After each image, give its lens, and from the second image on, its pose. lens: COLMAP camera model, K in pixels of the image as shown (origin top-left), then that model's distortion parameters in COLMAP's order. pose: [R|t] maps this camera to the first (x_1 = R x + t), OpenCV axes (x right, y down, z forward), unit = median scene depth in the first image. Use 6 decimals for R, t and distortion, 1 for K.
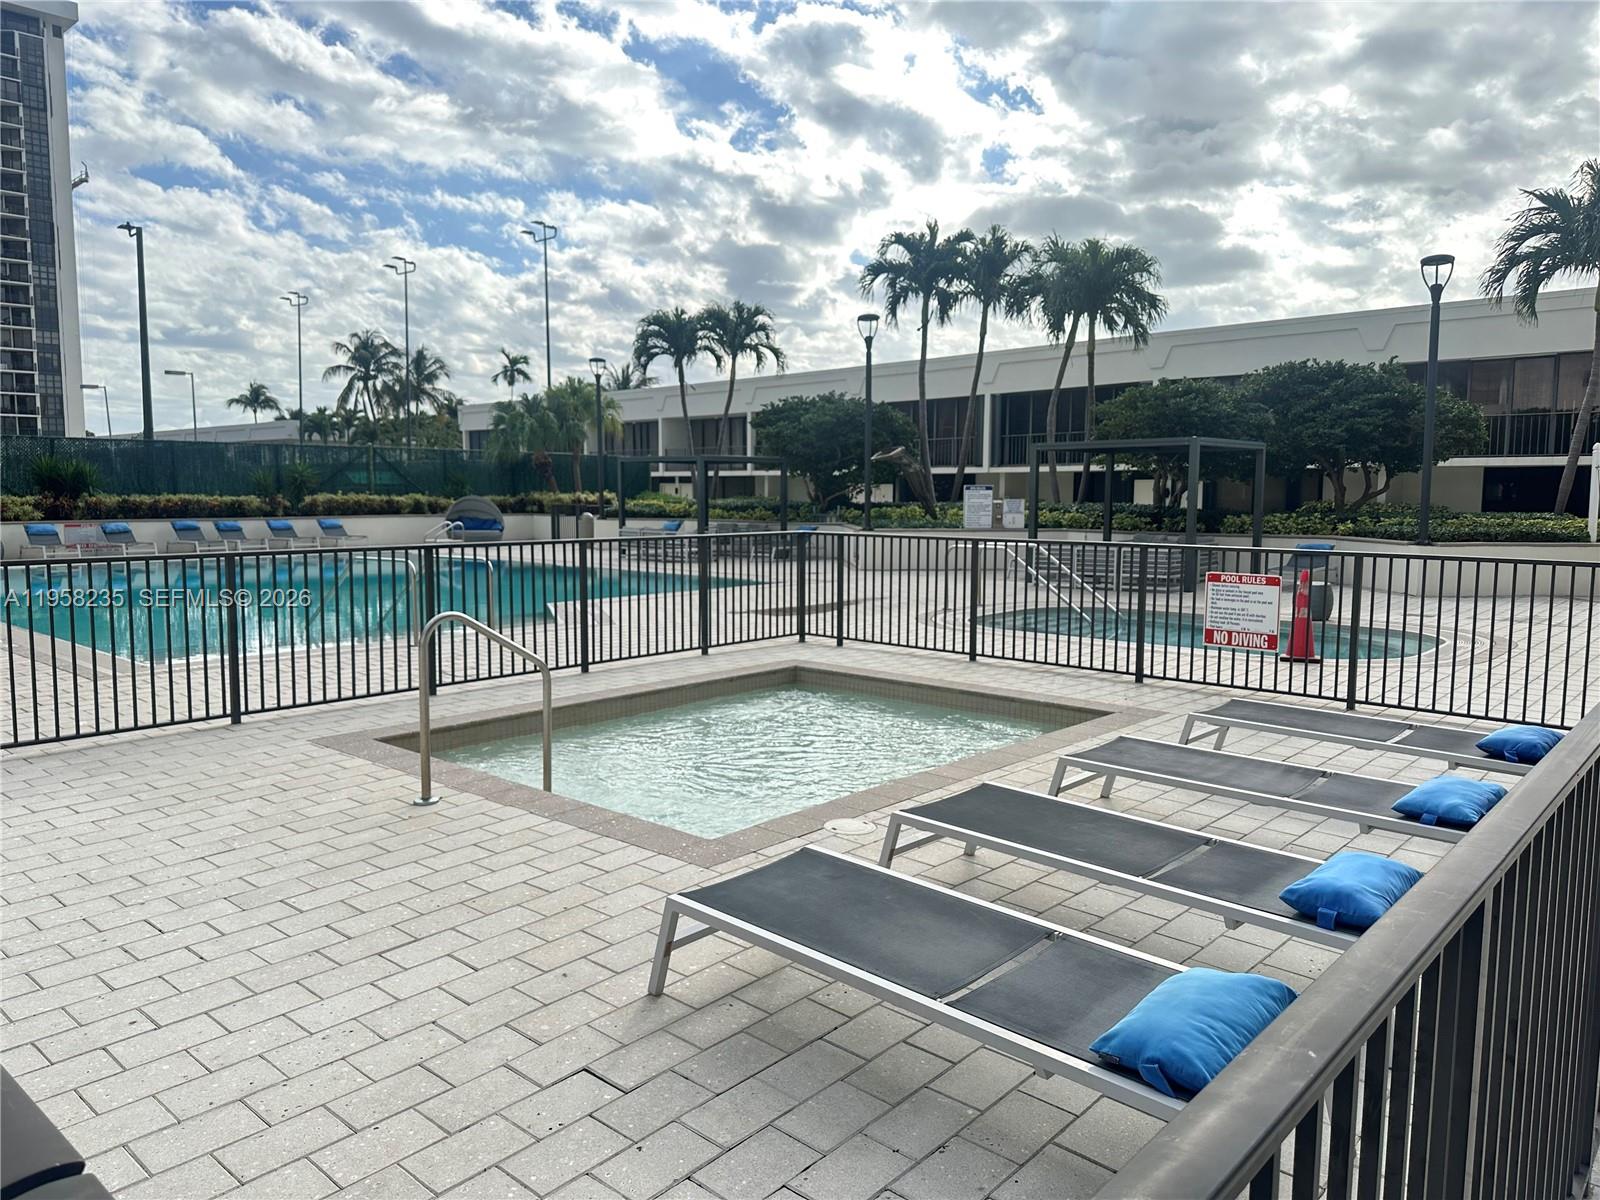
lens RADIAL K [[1043.8, 0, 800.0], [0, 1043.8, 600.0], [0, 0, 1]] dist [0.113251, -0.140761]
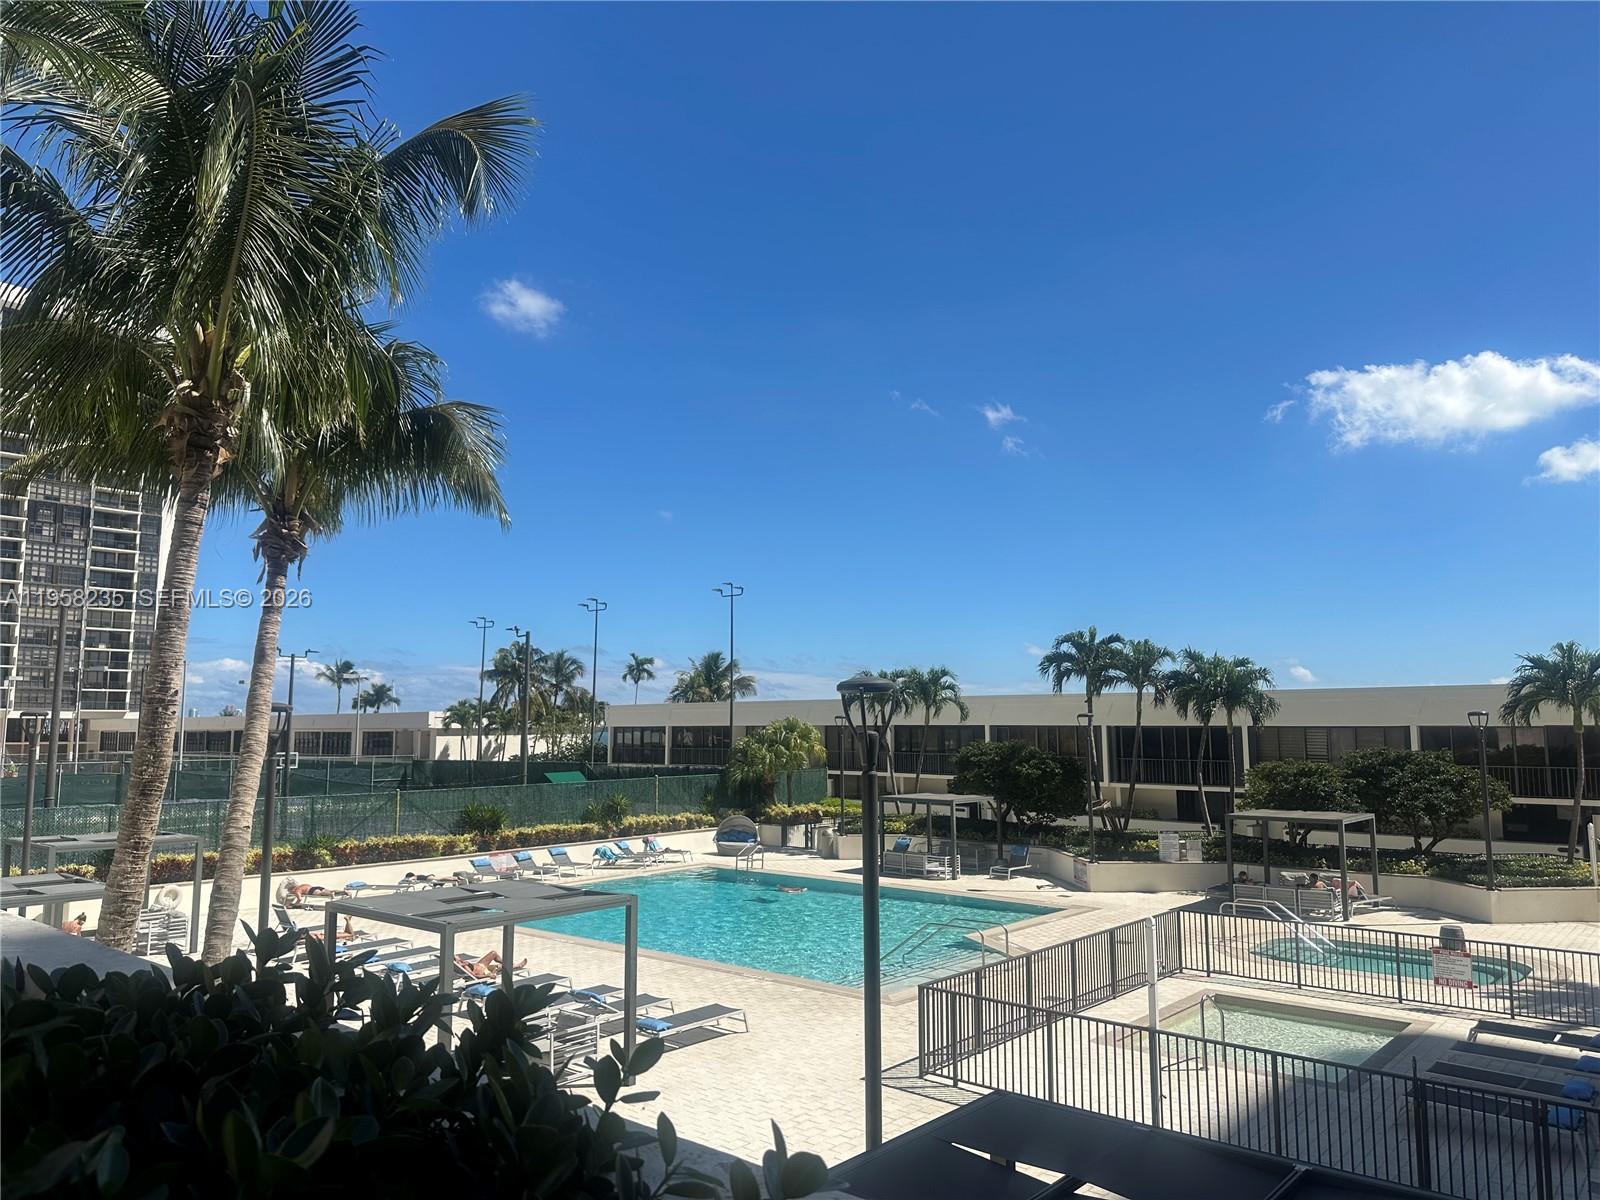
lens RADIAL K [[1043.8, 0, 800.0], [0, 1043.8, 600.0], [0, 0, 1]] dist [0.113251, -0.140761]
pose [[0.999836, -0.002428, 0.017937, -0.290395], [0.006428, 0.973998, -0.226466, -0.073188], [-0.016921, 0.226544, 0.973854, -0.385436]]
